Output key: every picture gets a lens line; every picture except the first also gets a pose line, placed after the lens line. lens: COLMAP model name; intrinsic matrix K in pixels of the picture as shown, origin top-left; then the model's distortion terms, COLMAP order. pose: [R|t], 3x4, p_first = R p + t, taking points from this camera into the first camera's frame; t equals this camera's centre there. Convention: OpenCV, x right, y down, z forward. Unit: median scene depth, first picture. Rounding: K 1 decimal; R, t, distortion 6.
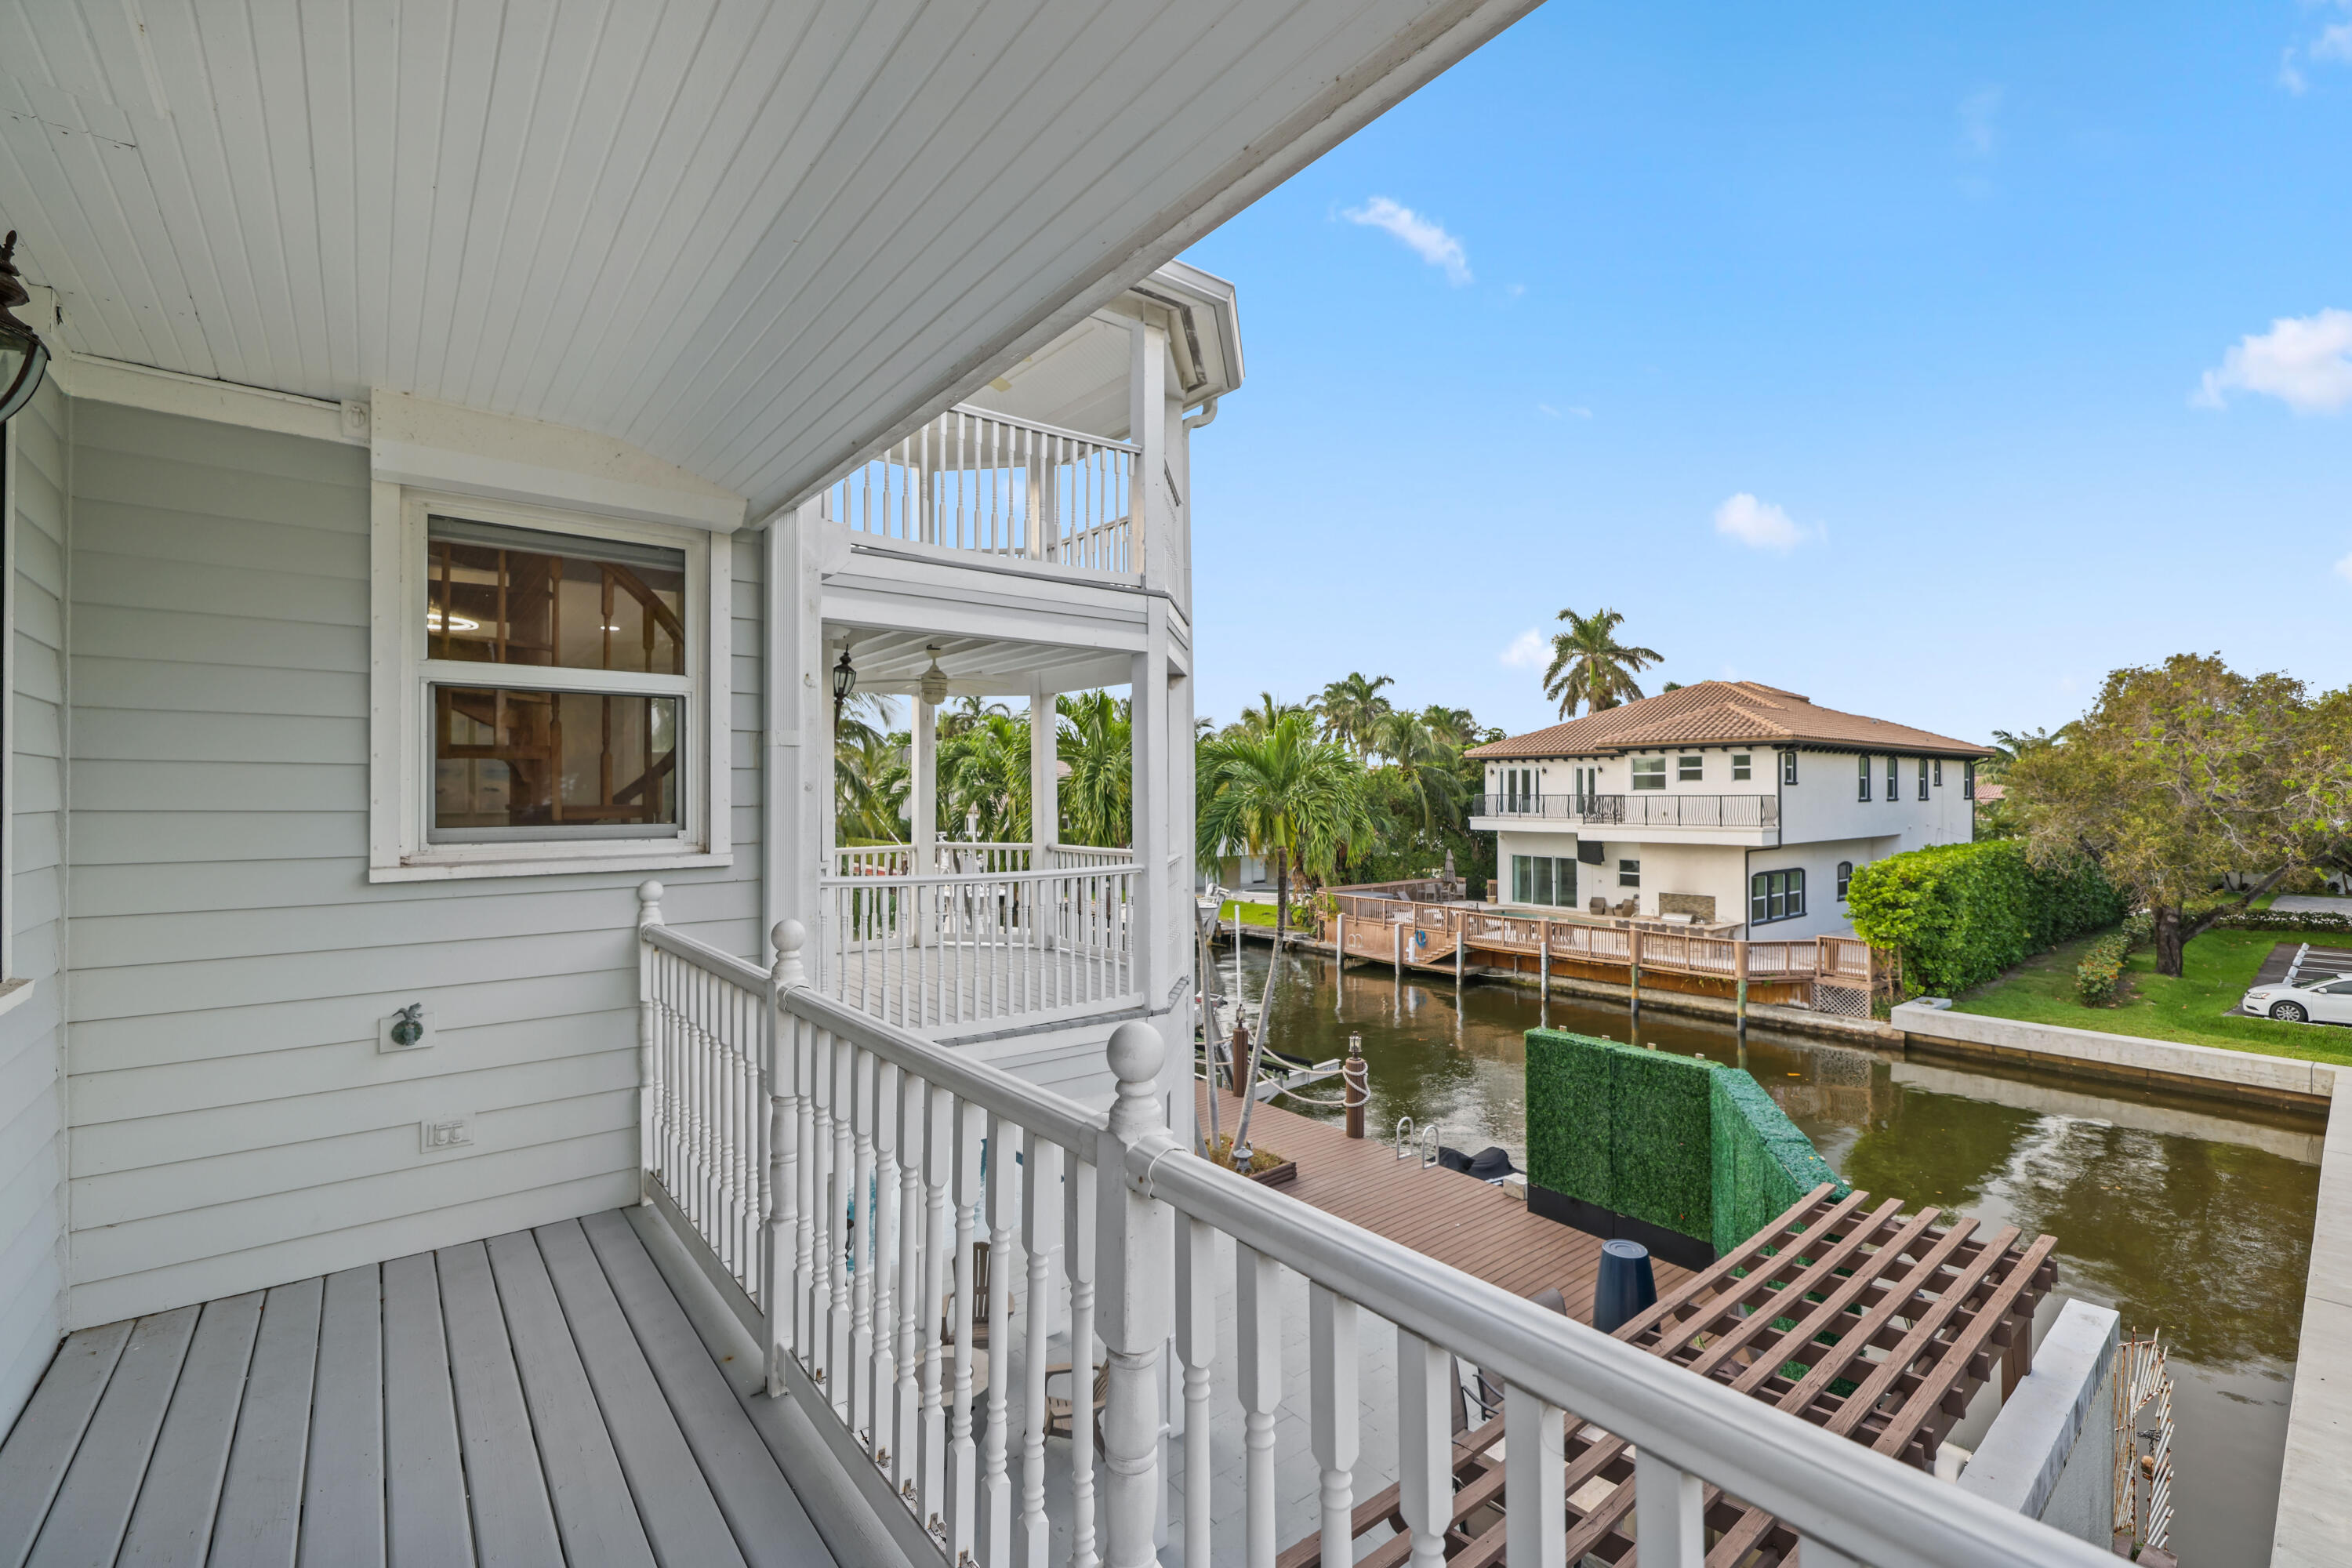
lens RADIAL K [[1009.9, 0, 1162.4], [0, 1009.9, 778.5], [0, 0, 1]] dist [-0.034943, 0.009749]
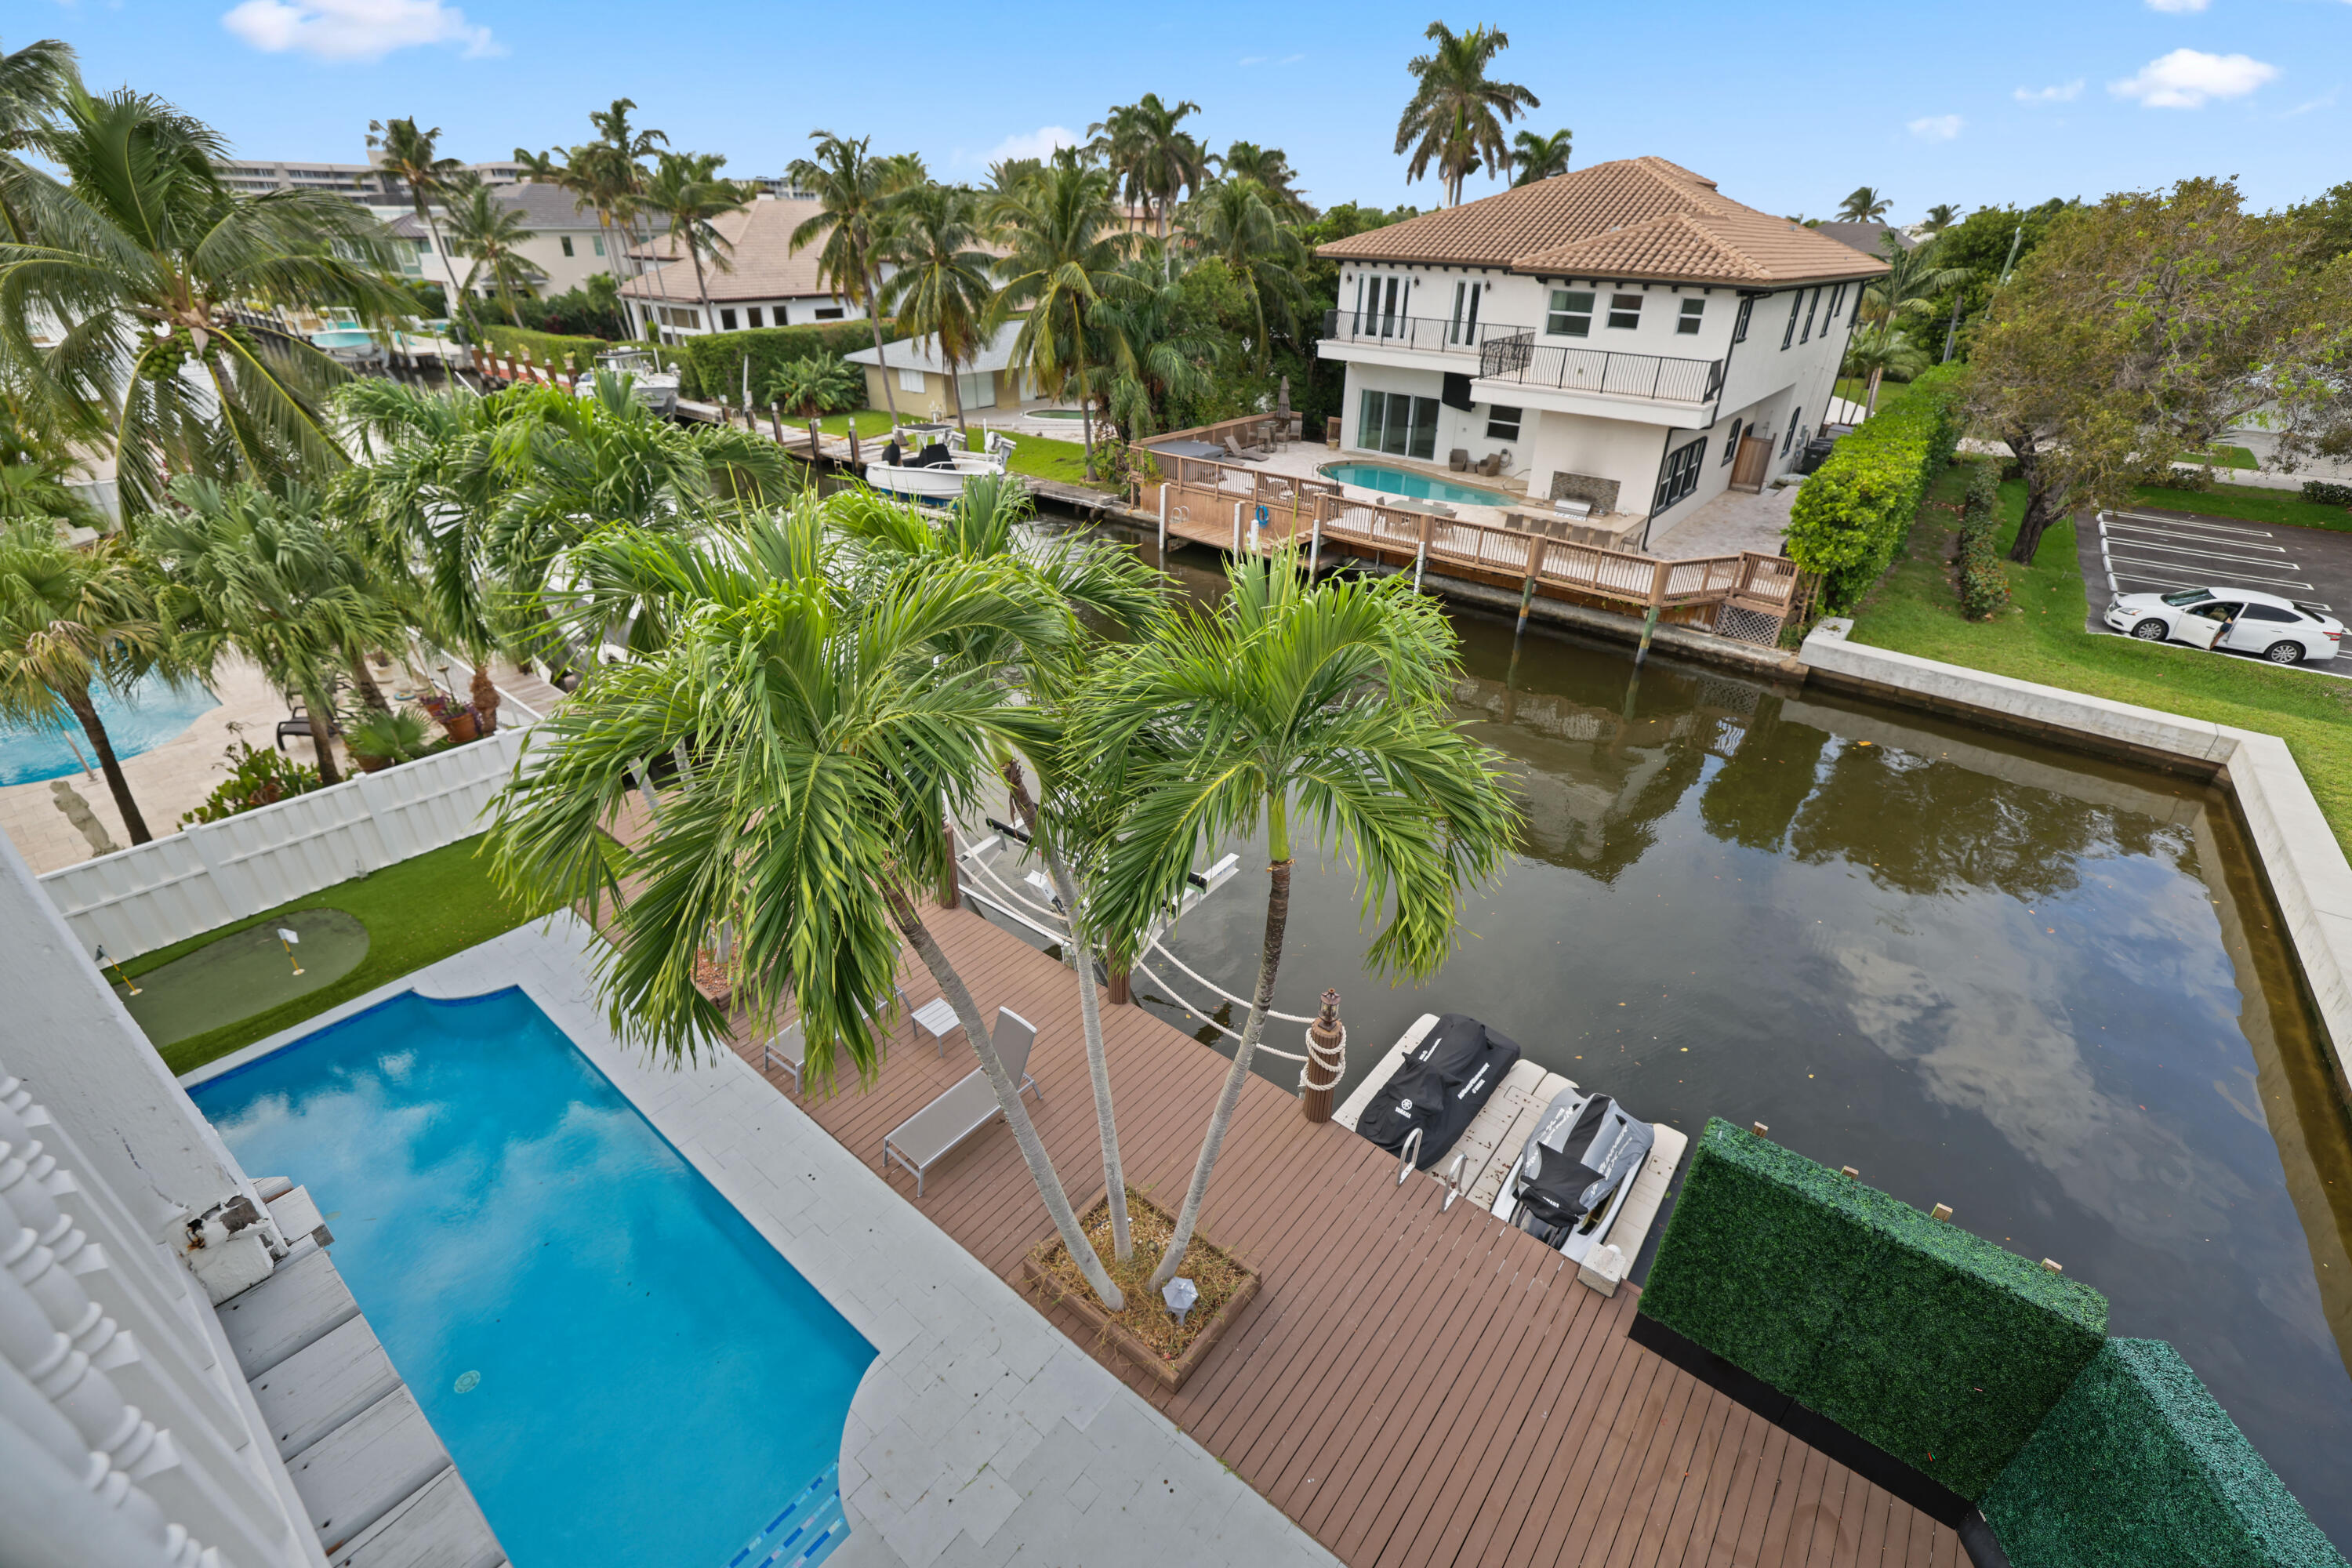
lens RADIAL K [[1009.9, 0, 1184.6], [0, 1009.9, 779.1], [0, 0, 1]] dist [-0.034943, 0.009749]
pose [[0.970043, -0.098265, 0.222172, -0.007904], [-0.025633, 0.868034, 0.495842, -0.058118], [-0.241577, -0.486683, 0.839512, 0.216051]]
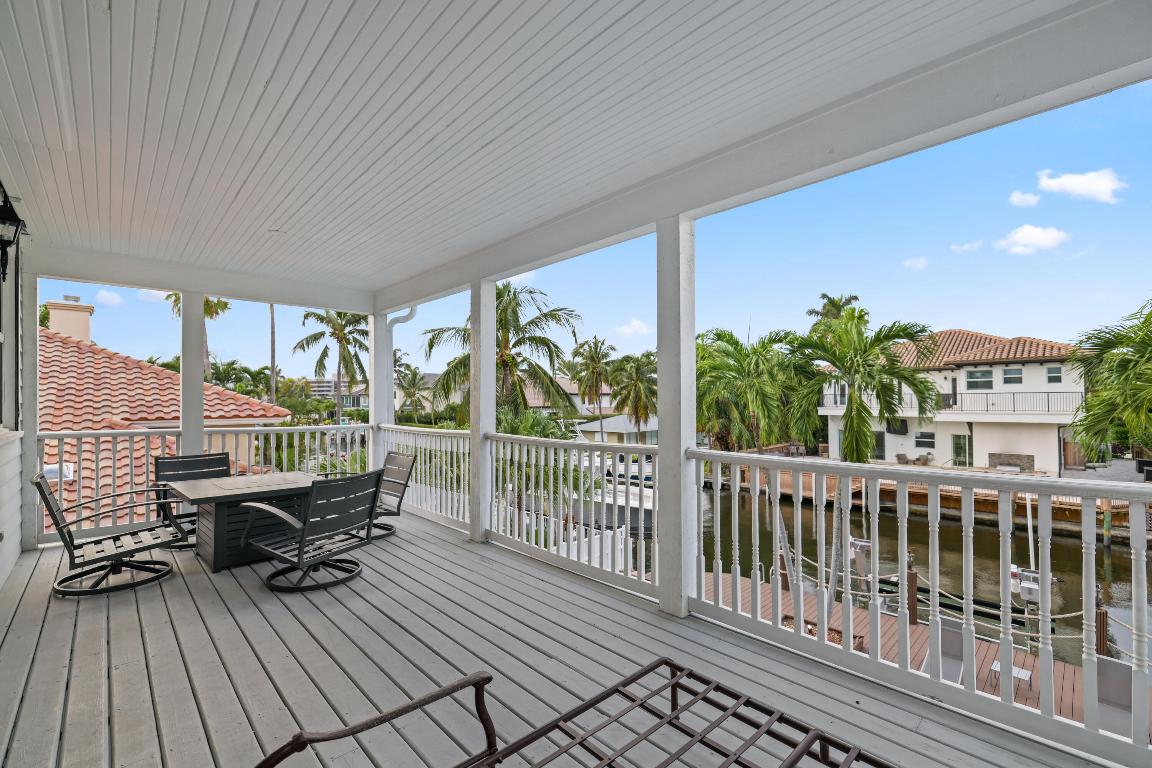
lens RADIAL K [[490.4, 0, 574.1], [0, 490.4, 399.6], [0, 0, 1]] dist [-0.001584, -0.000669]
pose [[0.995195, -0.007454, 0.097627, -0.214755], [0.005737, 0.999824, 0.017853, 0.008008], [-0.097742, -0.017207, 0.995063, 0.234115]]
